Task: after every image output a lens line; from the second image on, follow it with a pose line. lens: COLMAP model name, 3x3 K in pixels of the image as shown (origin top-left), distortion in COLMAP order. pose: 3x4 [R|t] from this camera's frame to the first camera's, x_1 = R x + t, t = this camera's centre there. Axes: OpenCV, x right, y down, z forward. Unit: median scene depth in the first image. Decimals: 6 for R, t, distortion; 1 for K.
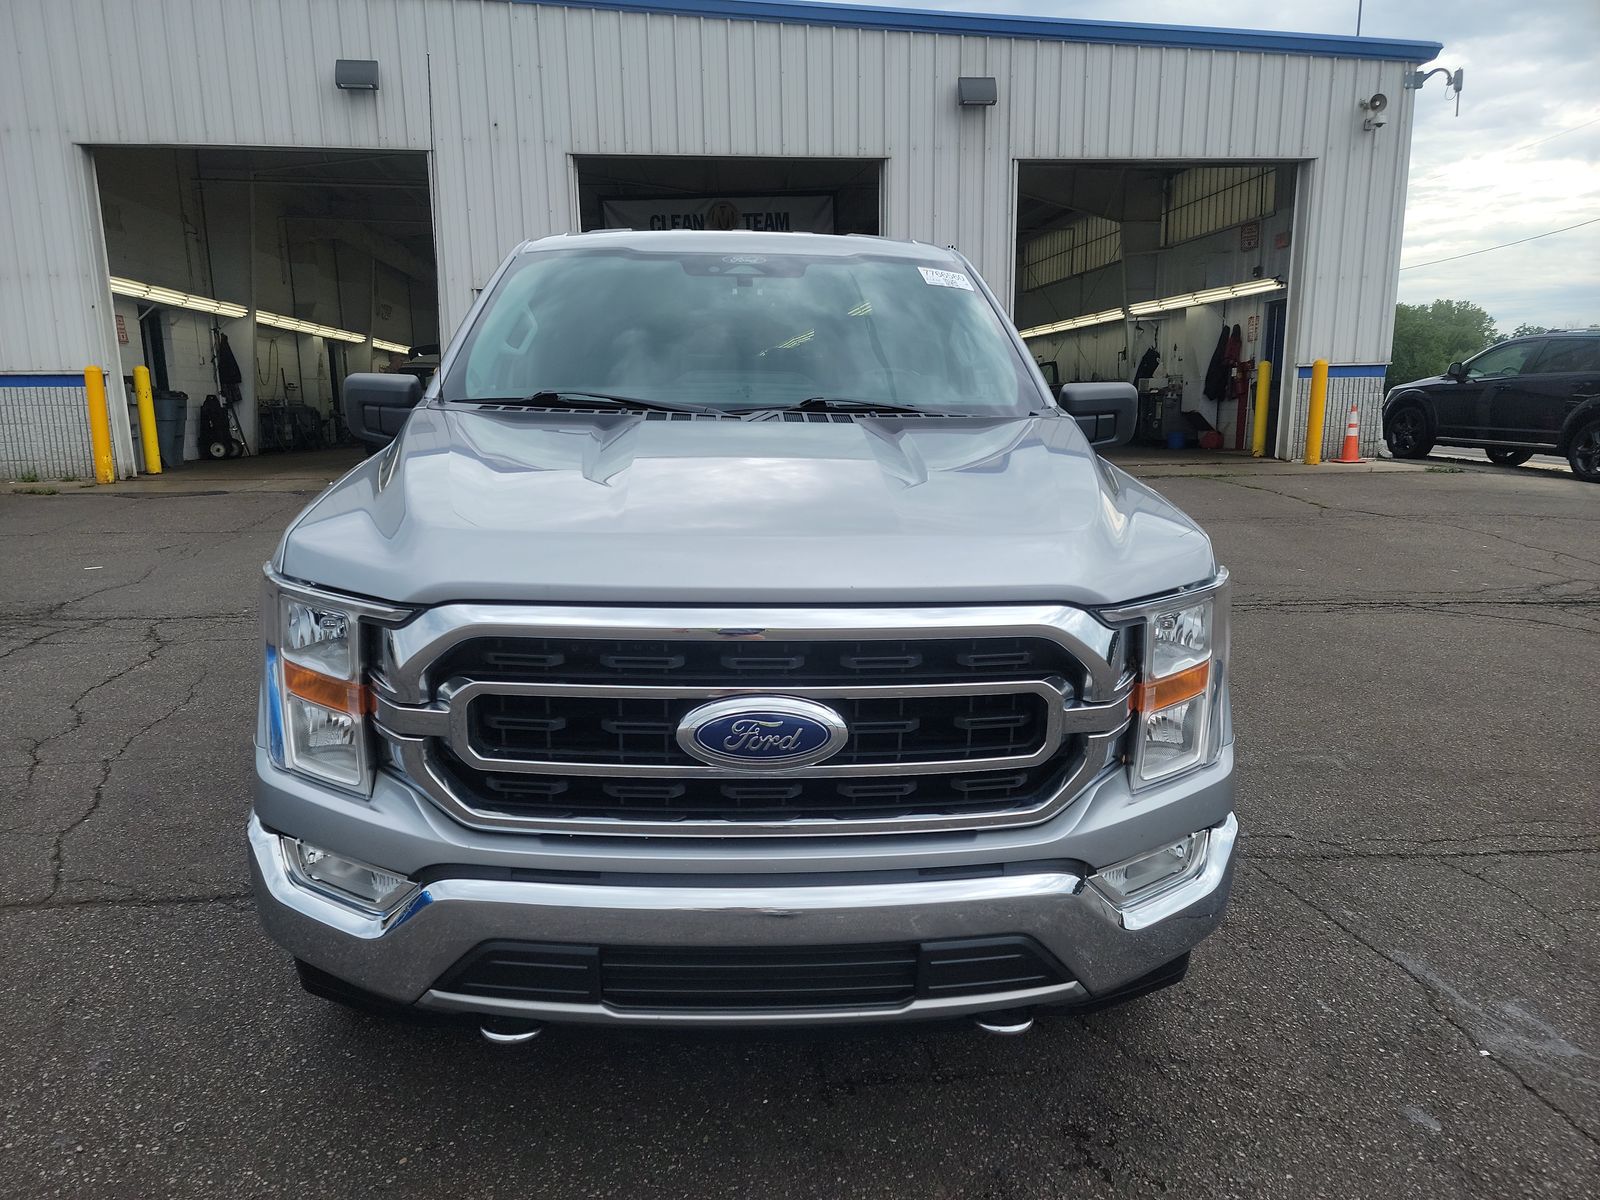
lens RADIAL K [[1095.0, 0, 794.3], [0, 1095.0, 610.4], [0, 0, 1]] dist [0.071205, -0.060916]
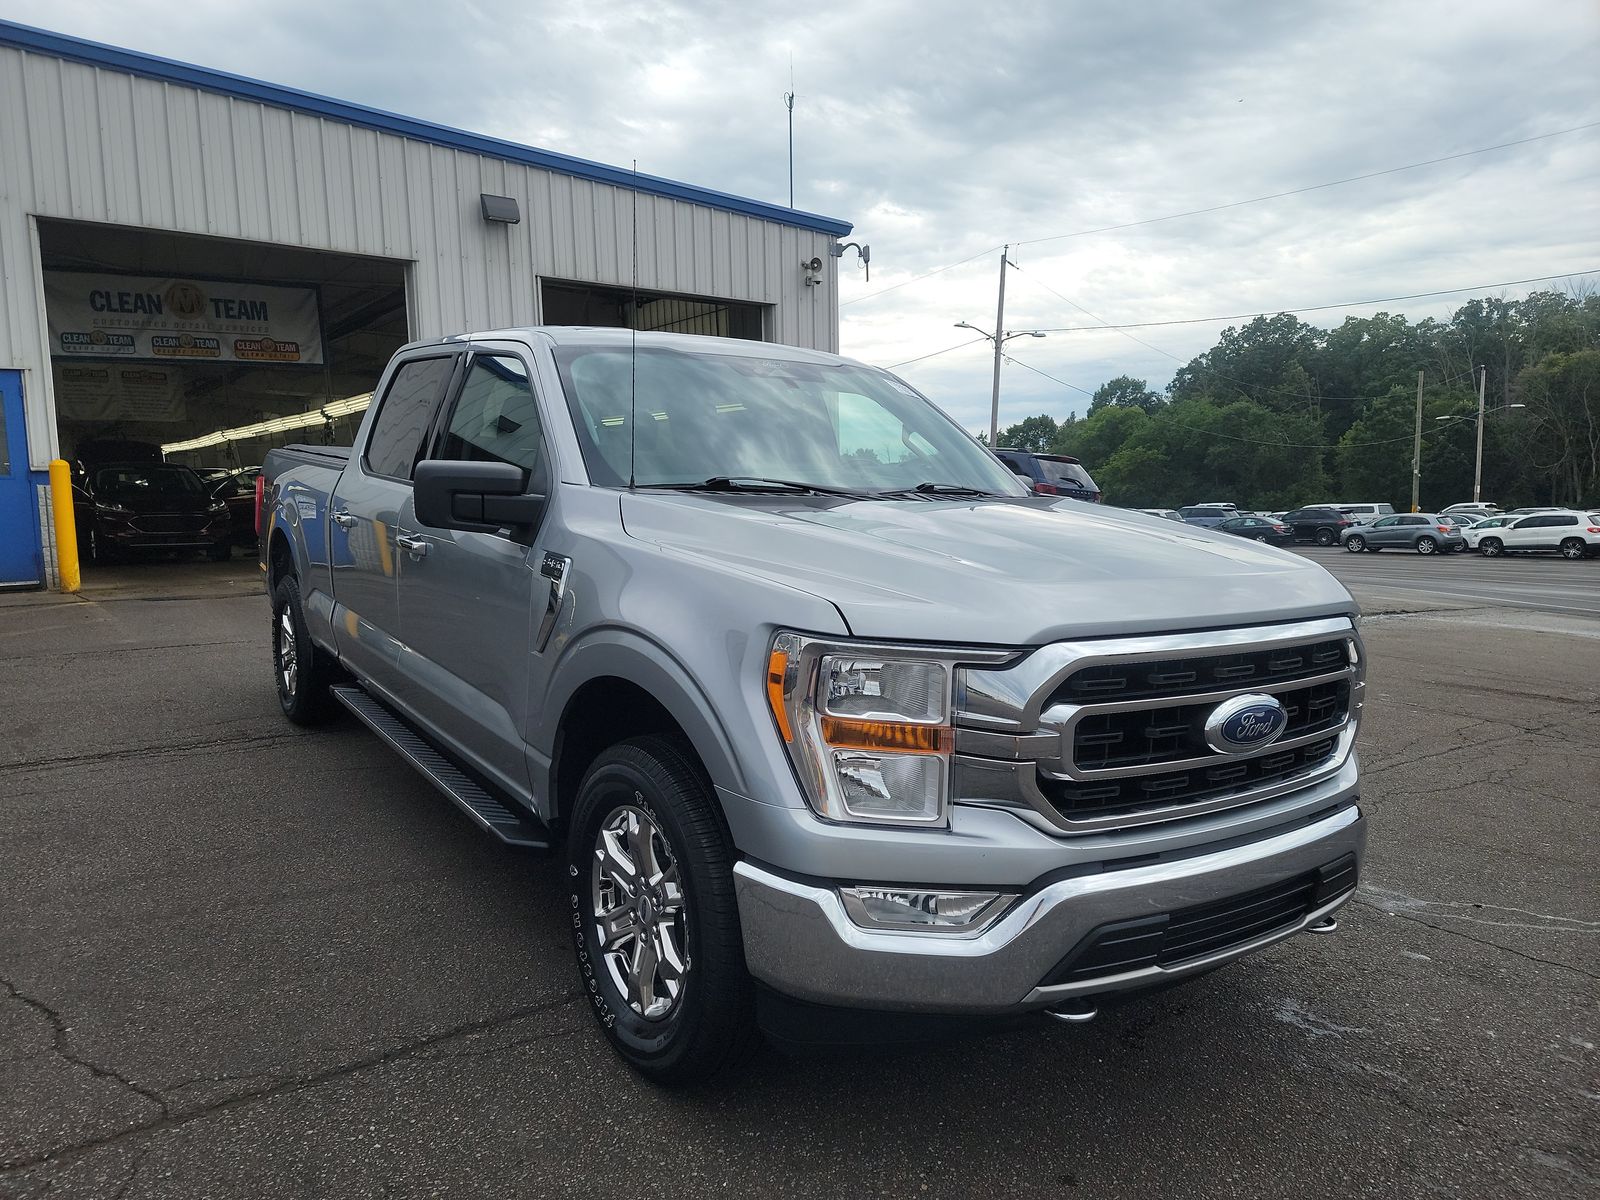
lens RADIAL K [[1095.0, 0, 794.3], [0, 1095.0, 610.4], [0, 0, 1]] dist [0.071205, -0.060916]
pose [[0.859082, -0.053334, 0.509051, -0.145951], [0.101127, 0.992638, -0.066663, 0.001289], [-0.501748, 0.108748, 0.858151, 0.014477]]
